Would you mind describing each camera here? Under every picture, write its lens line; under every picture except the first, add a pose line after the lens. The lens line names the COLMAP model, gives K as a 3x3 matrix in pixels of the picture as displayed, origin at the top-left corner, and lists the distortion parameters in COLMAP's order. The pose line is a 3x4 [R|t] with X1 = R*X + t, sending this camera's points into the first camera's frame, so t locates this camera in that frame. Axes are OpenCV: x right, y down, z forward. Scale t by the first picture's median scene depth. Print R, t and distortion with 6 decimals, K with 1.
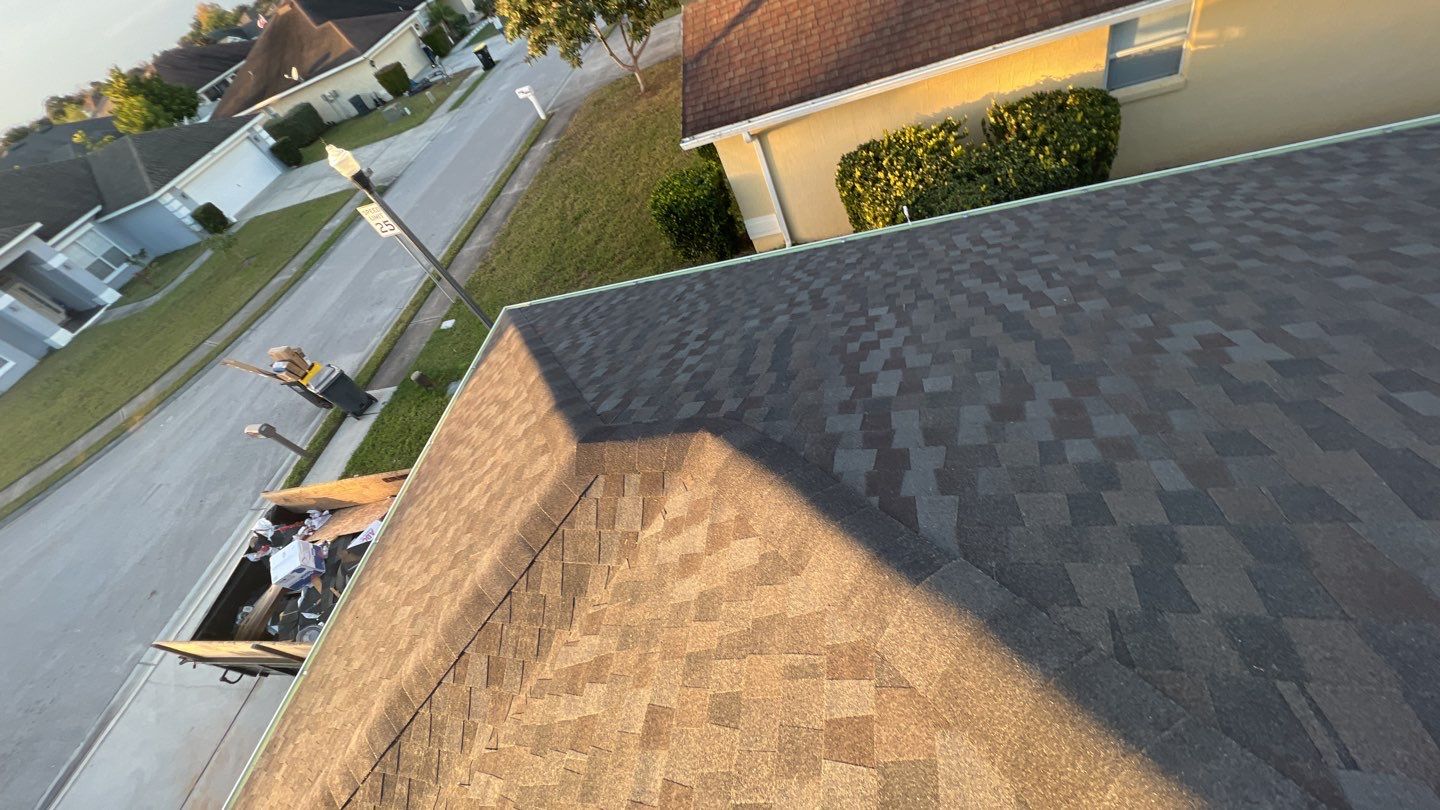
lens RADIAL K [[577.8, 0, 718.1], [0, 577.8, 408.0], [0, 0, 1]] dist [-0.001345, 0.000540]
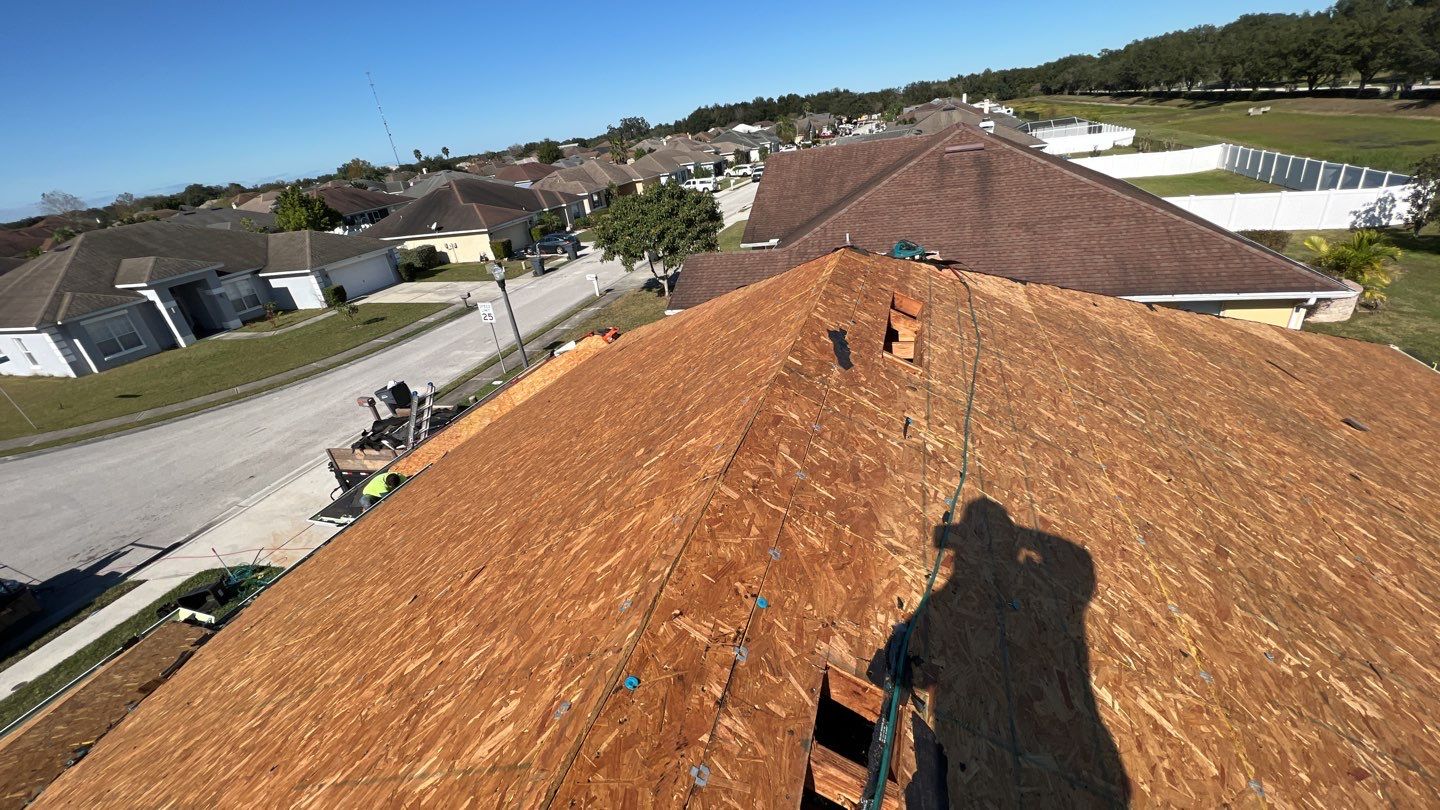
lens RADIAL K [[577.8, 0, 718.1], [0, 577.8, 408.0], [0, 0, 1]] dist [-0.001345, 0.000540]
pose [[0.965932, 0.258776, 0.003197, 0.071371], [-0.240796, 0.903207, -0.355294, 0.218968], [-0.094829, 0.342421, 0.934749, -0.326944]]
